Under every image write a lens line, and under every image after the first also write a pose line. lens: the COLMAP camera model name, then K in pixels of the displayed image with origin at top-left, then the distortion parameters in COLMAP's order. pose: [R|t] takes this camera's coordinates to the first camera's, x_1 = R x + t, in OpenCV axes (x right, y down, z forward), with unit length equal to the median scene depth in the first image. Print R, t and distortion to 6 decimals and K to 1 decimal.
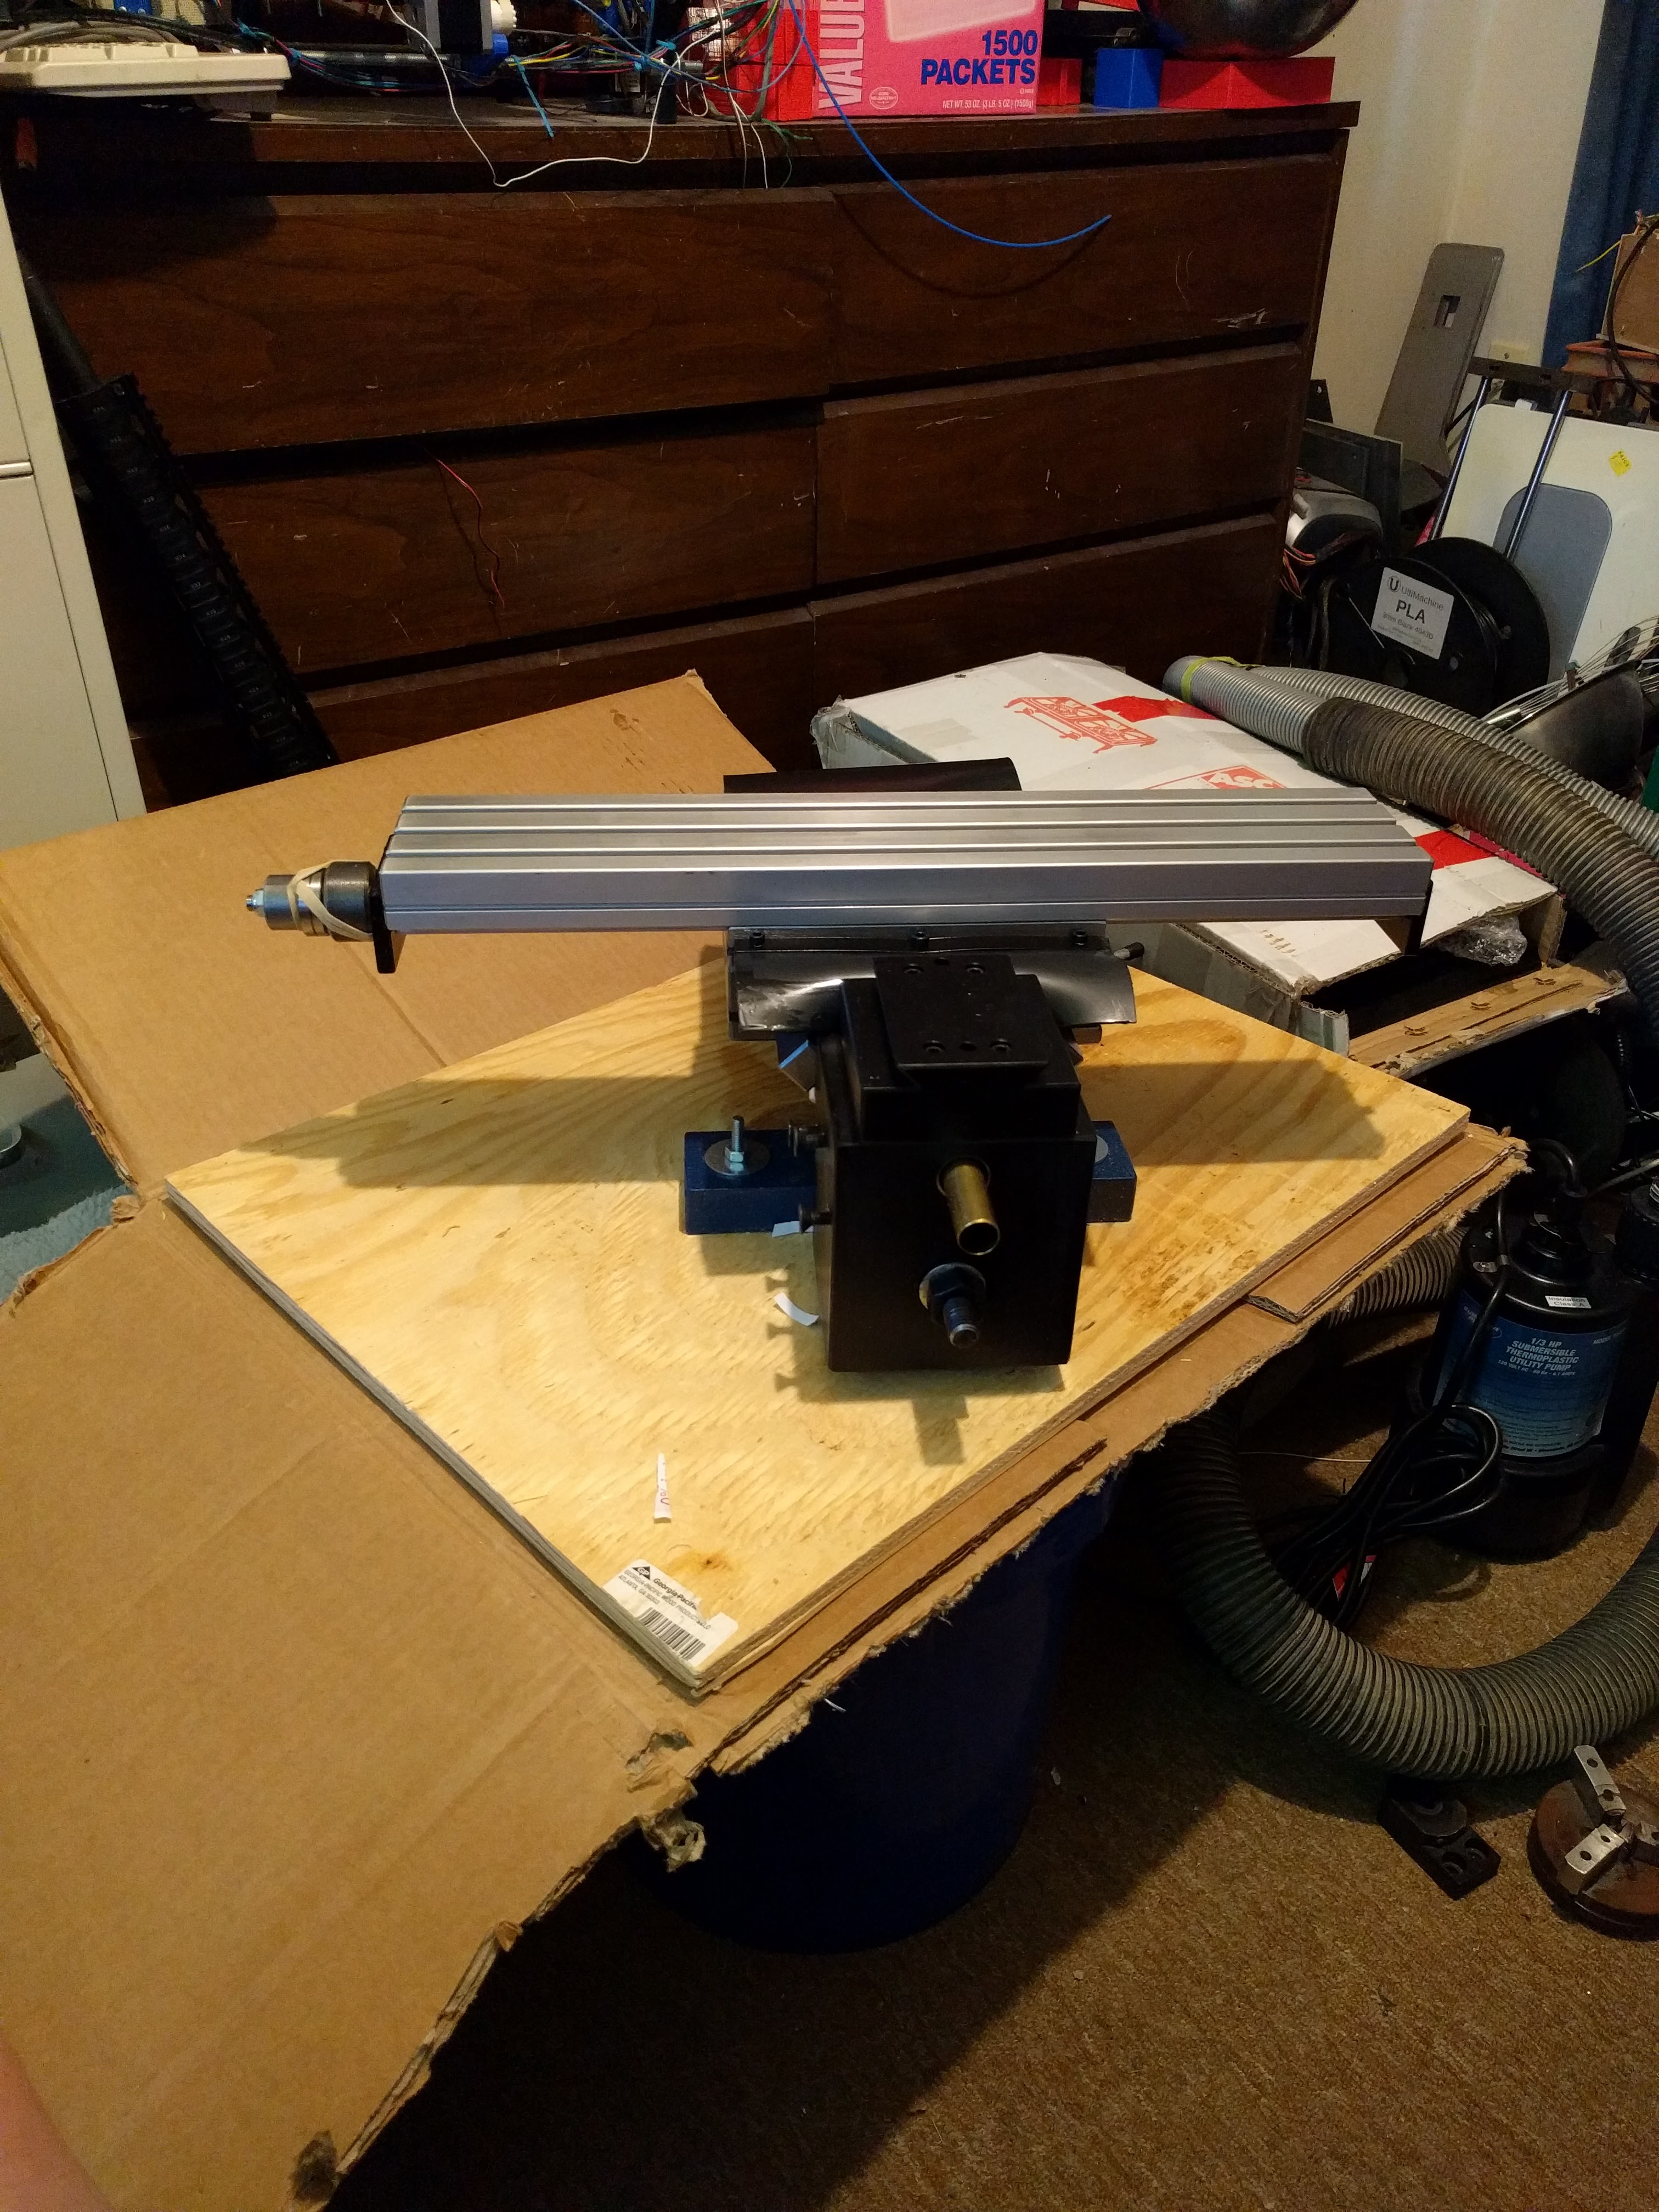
lens RADIAL K [[1684.3, 0, 820.6], [0, 1684.3, 1106.4], [0, 0, 1]] dist [-0.004117, 0.027933]
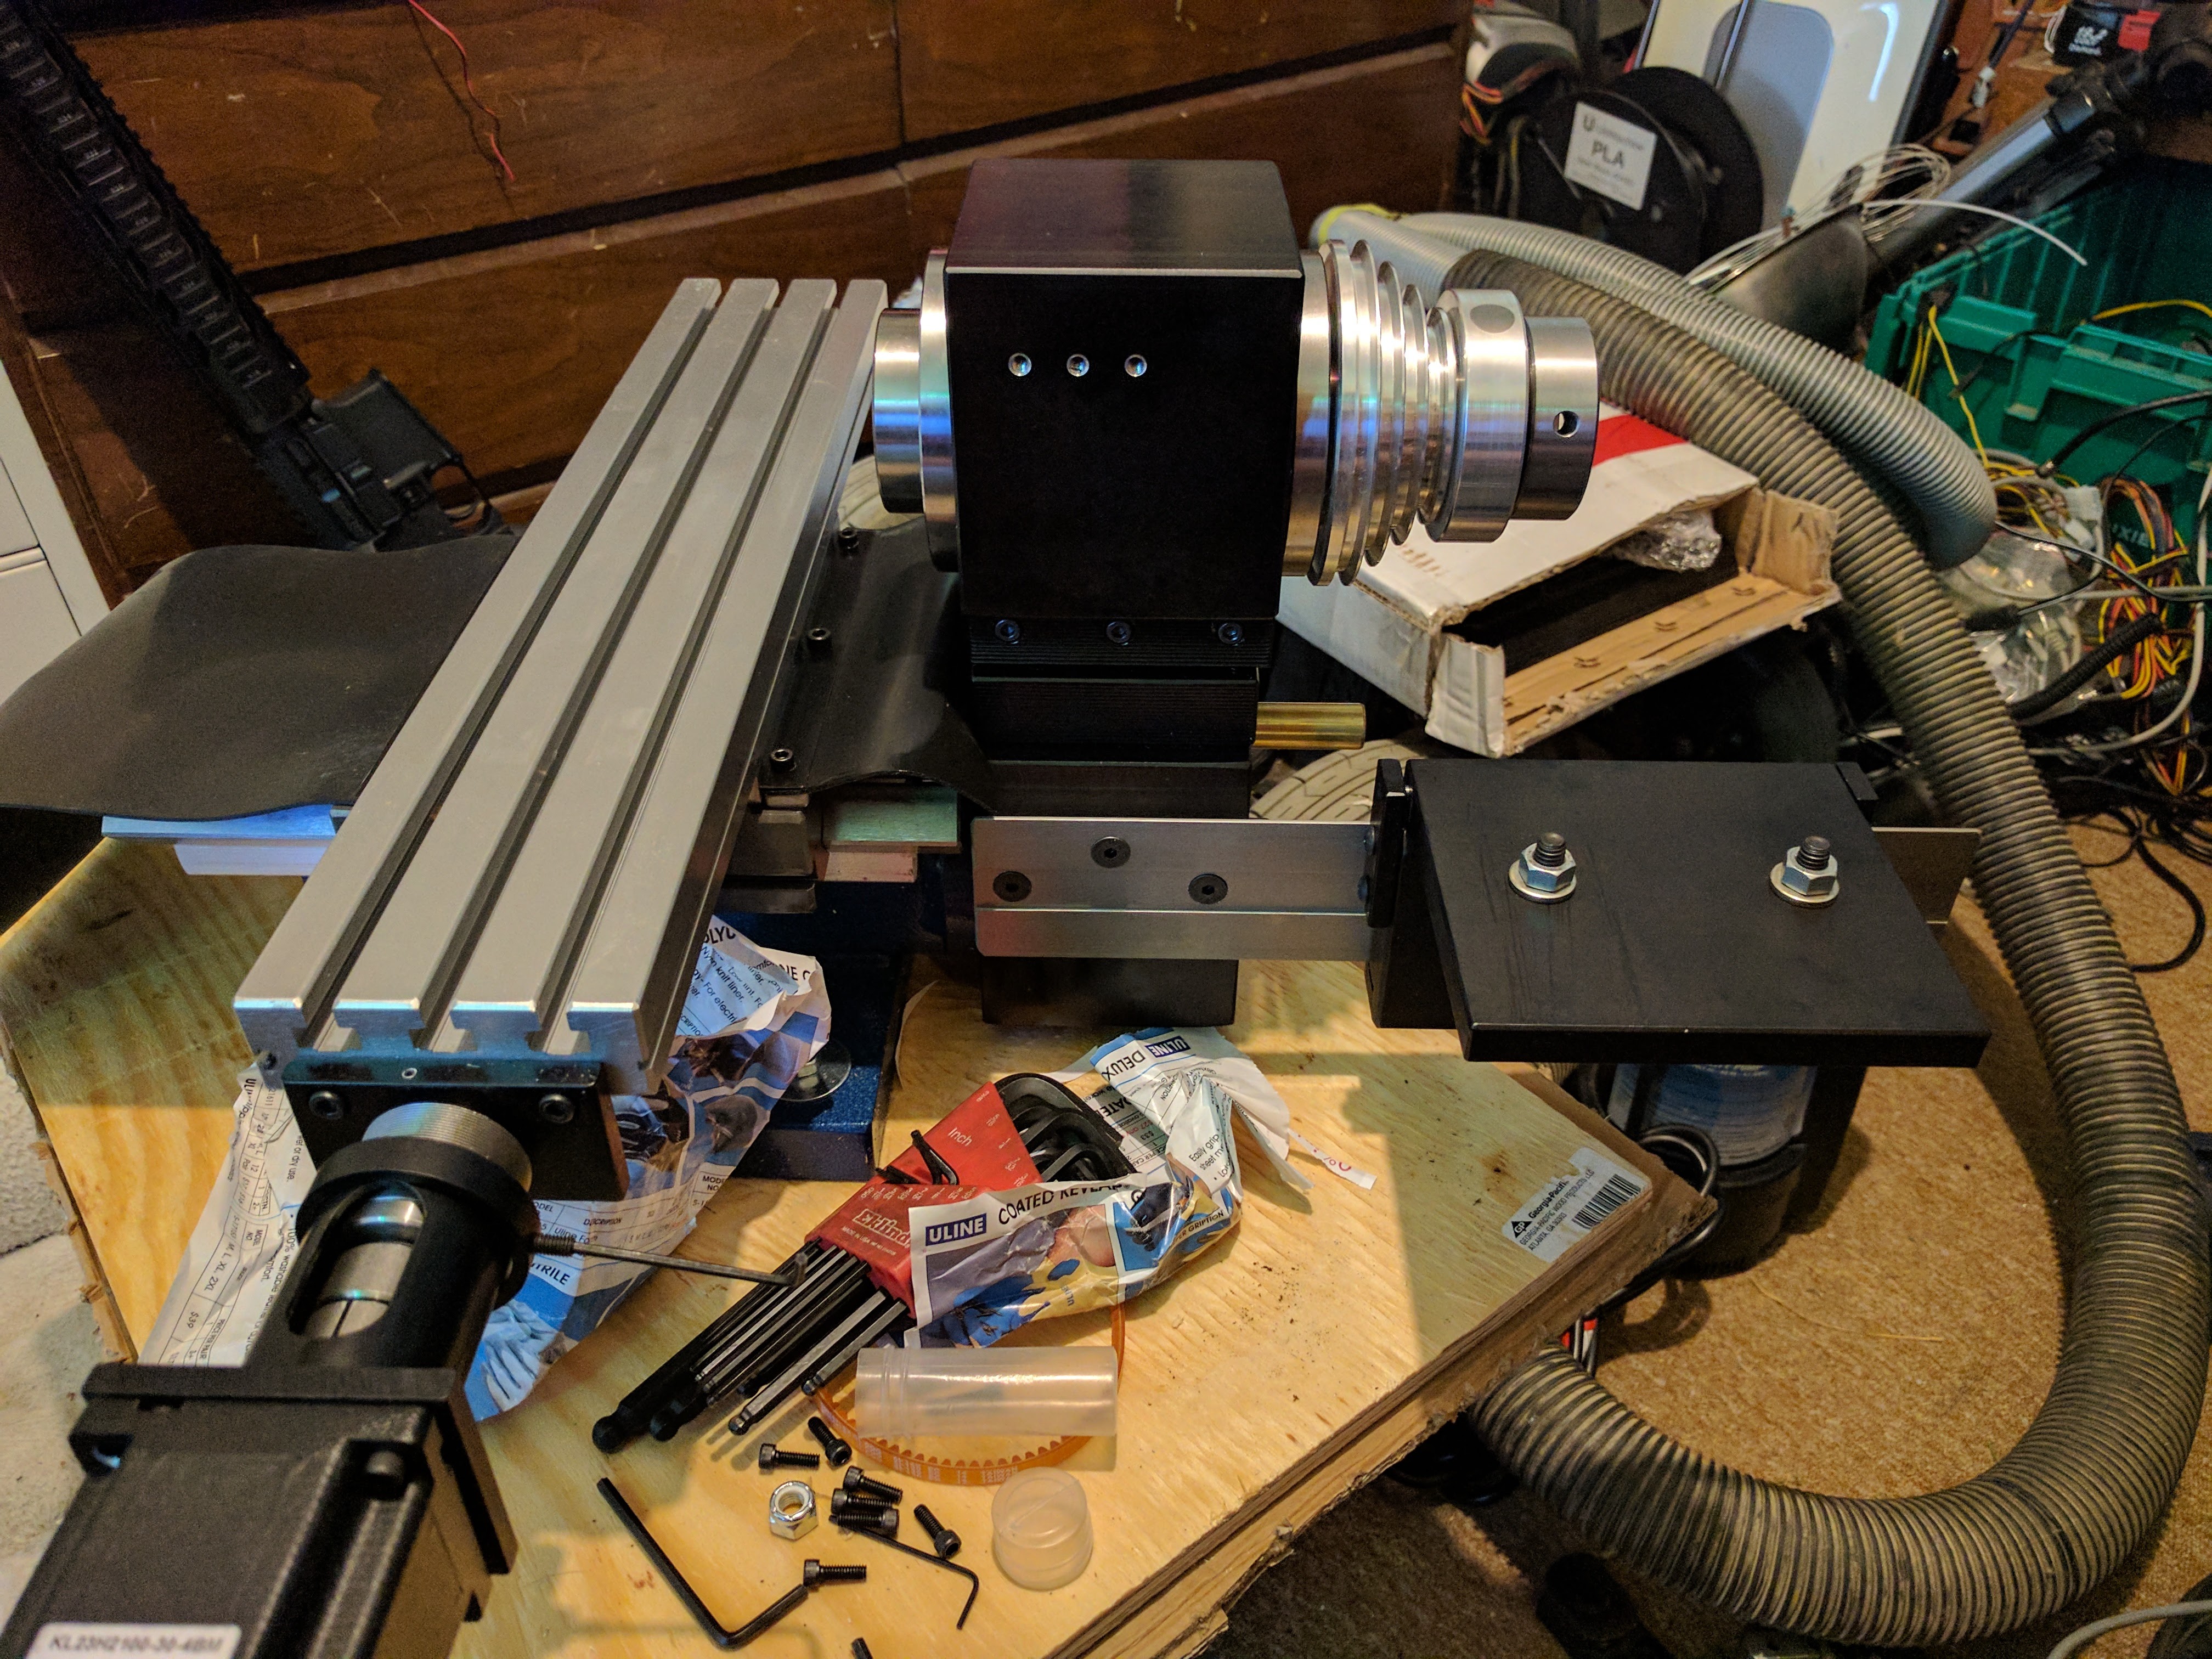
lens RADIAL K [[1684.3, 0, 1109.6], [0, 1684.3, 828.2], [0, 0, 1]] dist [-0.004117, 0.027933]
pose [[0.999078, -0.038001, 0.019976, 0.077002], [0.036210, 0.995854, 0.083448, -0.033658], [-0.023065, -0.082648, 0.996312, 0.128085]]
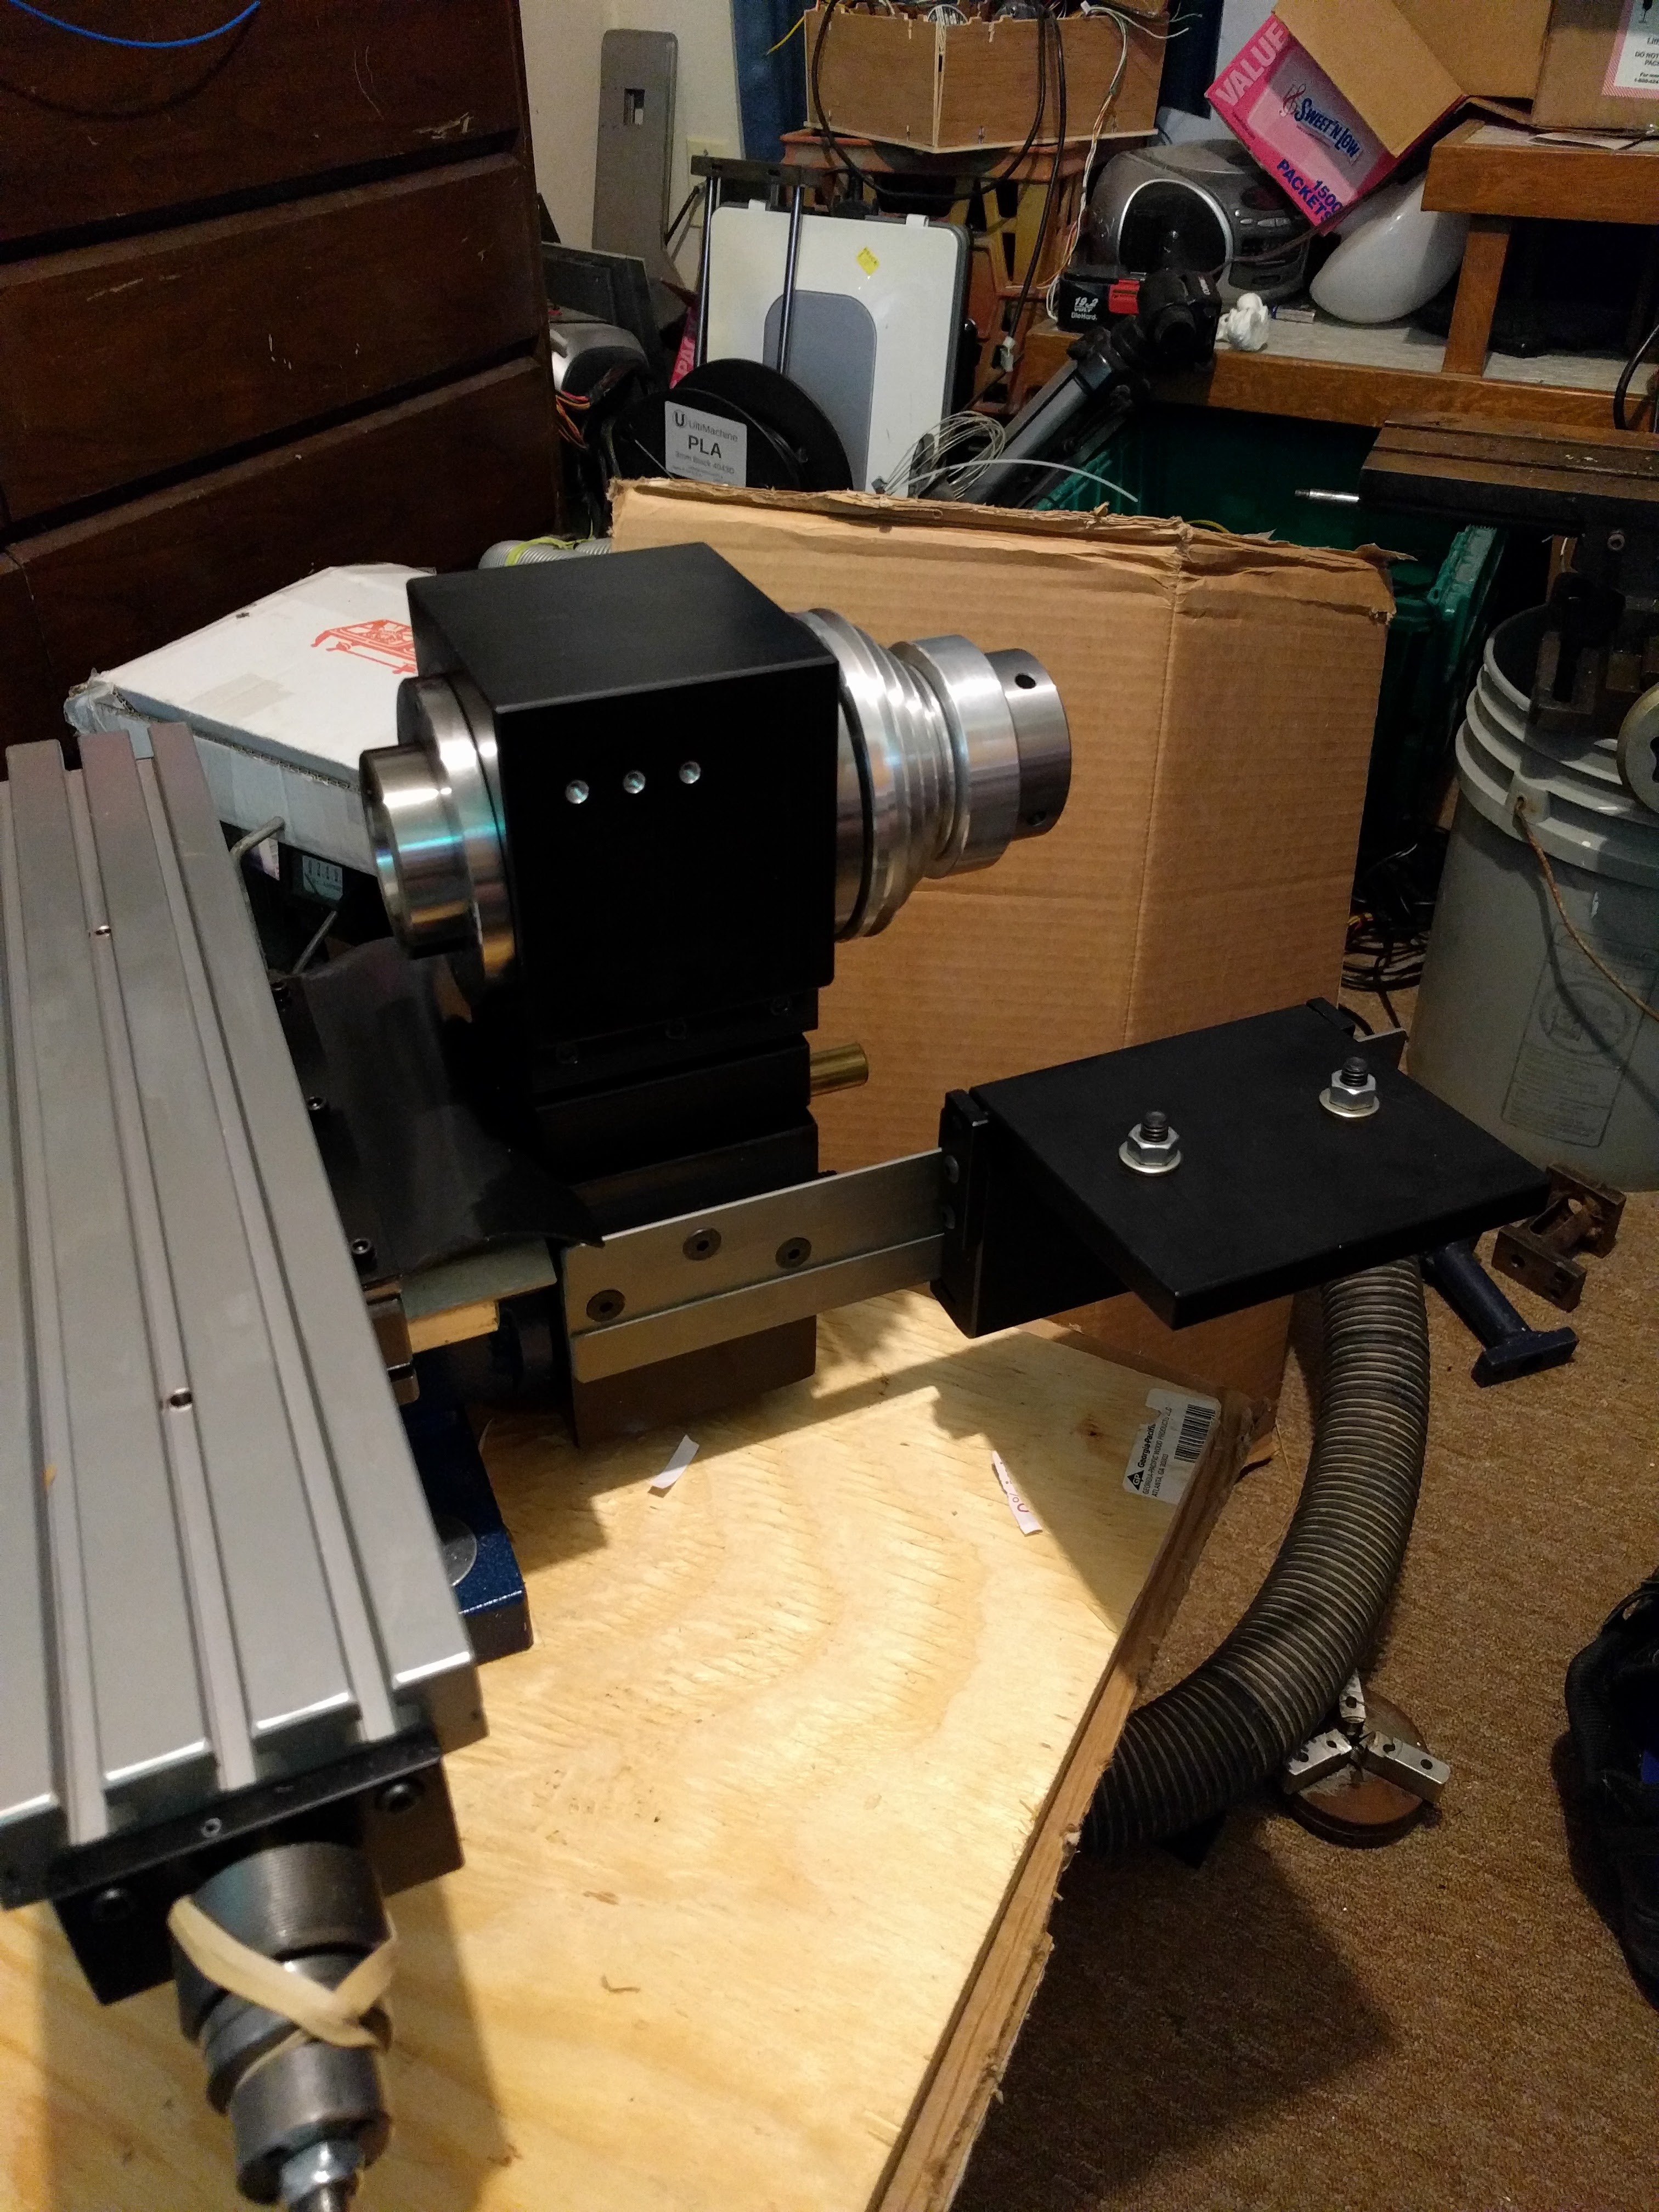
lens RADIAL K [[1684.3, 0, 831.4], [0, 1684.3, 1102.4], [0, 0, 1]] dist [-0.004117, 0.027933]
pose [[0.895451, -0.272888, 0.351709, -0.011890], [0.242062, 0.961544, 0.129764, -0.068567], [-0.373595, -0.031062, 0.927072, 0.144769]]
